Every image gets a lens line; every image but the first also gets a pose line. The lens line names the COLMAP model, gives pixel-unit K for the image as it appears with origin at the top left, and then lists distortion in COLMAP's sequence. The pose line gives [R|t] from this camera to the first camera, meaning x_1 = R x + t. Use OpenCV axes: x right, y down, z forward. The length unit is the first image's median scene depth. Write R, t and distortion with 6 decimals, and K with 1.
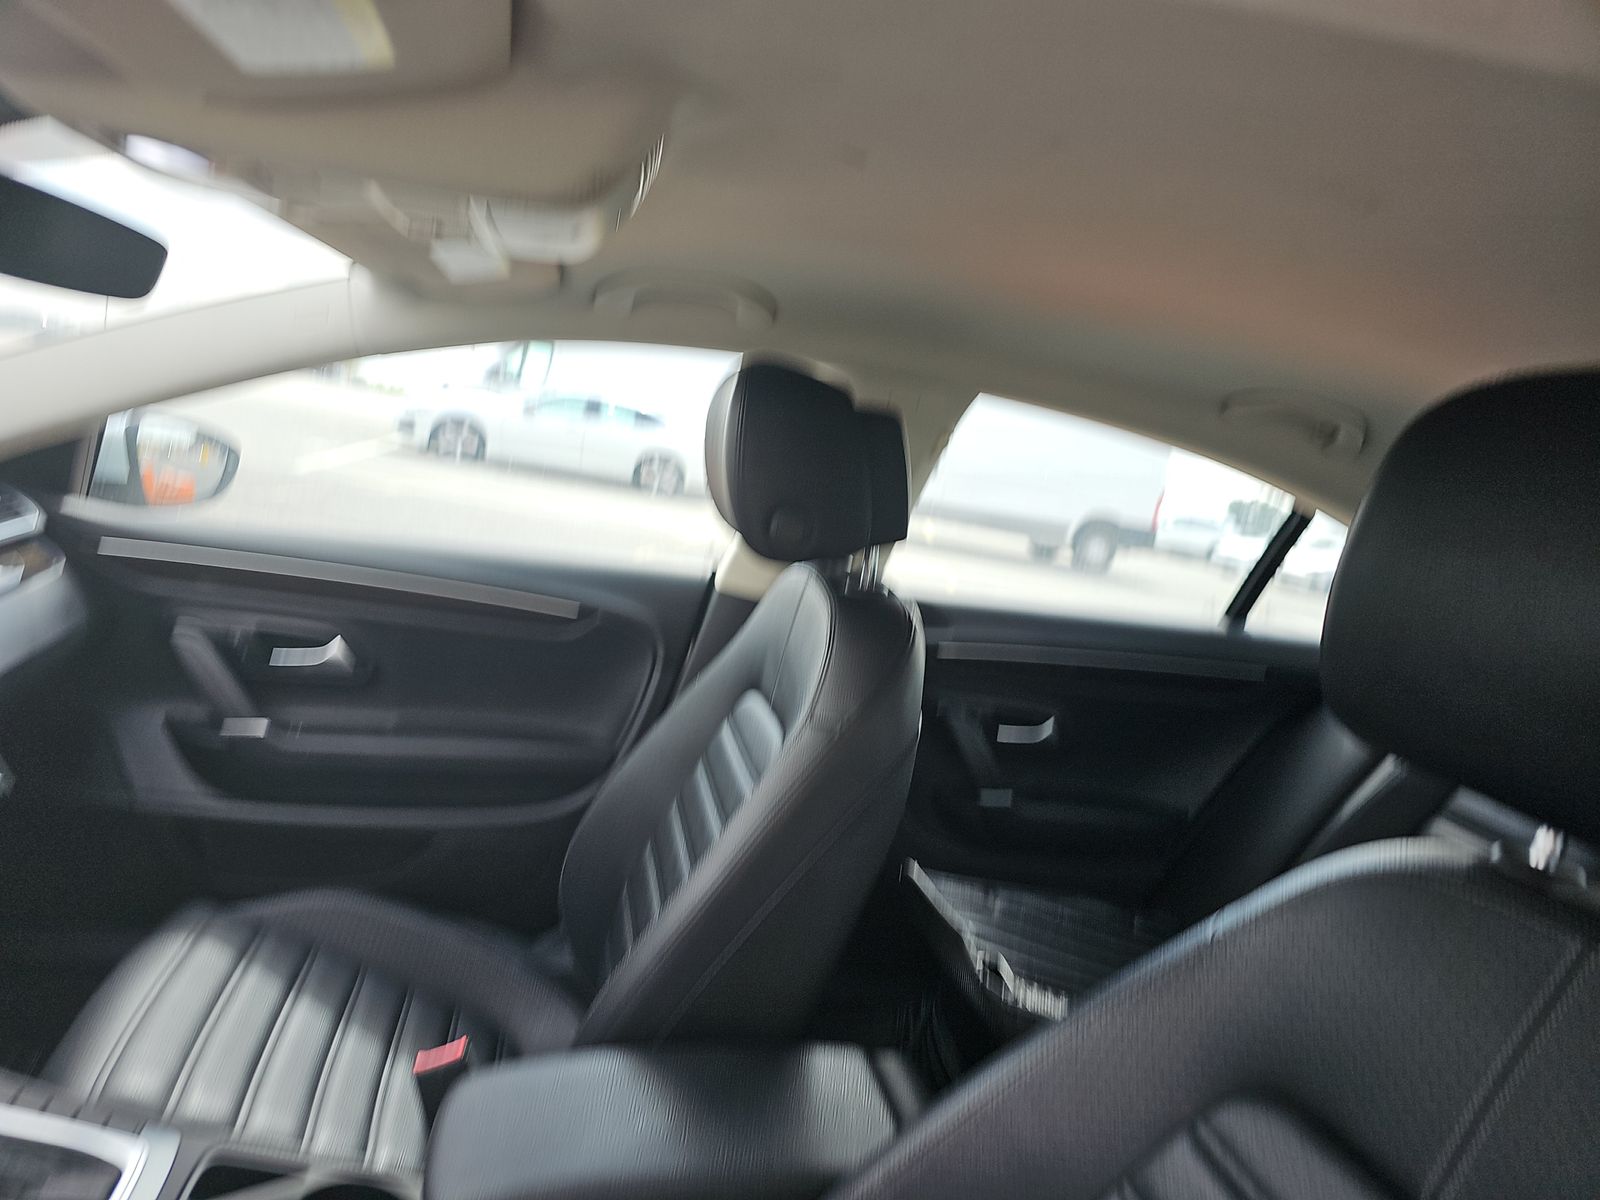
lens RADIAL K [[1067.0, 0, 800.0], [0, 1067.0, 600.0], [0, 0, 1]] dist [0.024850, -0.000250]
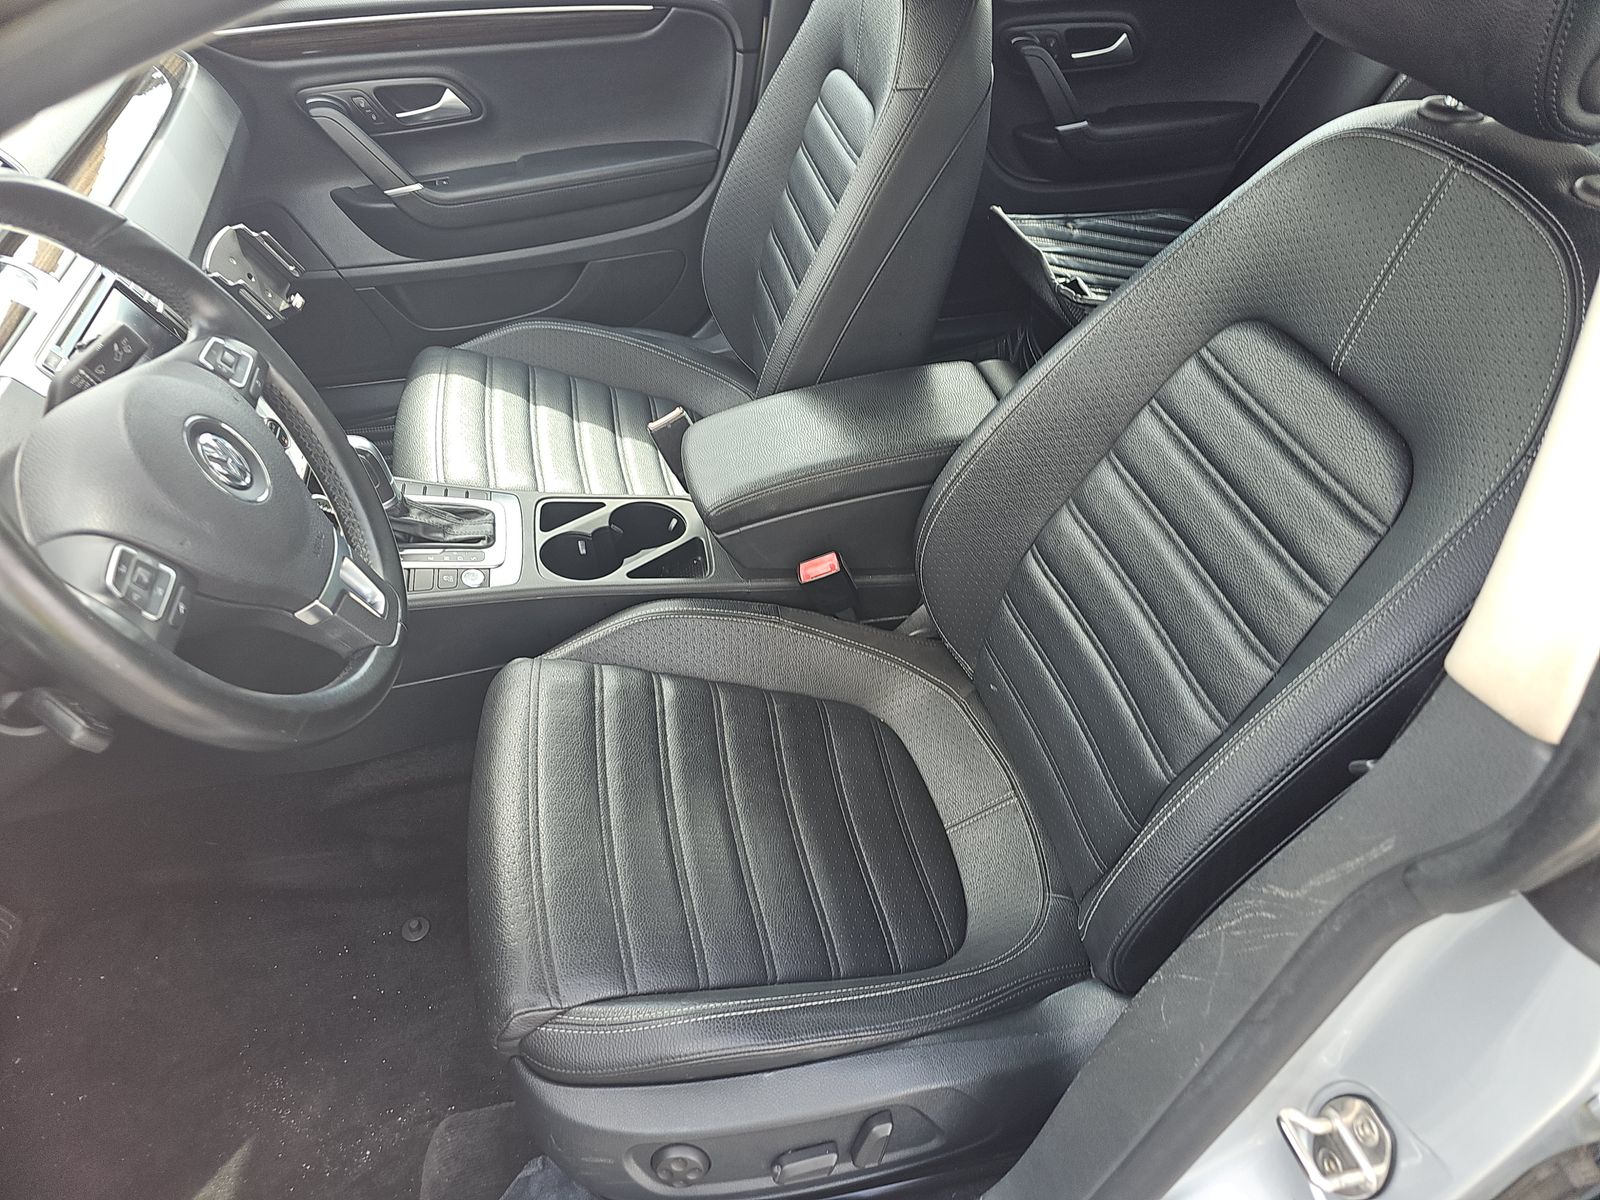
lens RADIAL K [[1073.4, 0, 830.5], [0, 1073.4, 654.1], [0, 0, 1]] dist [0.050140, -0.001026]
pose [[0.982689, -0.143366, -0.117339, -0.005236], [0.184637, 0.809885, 0.556773, -0.048567], [0.015209, -0.568800, 0.822336, -0.248457]]
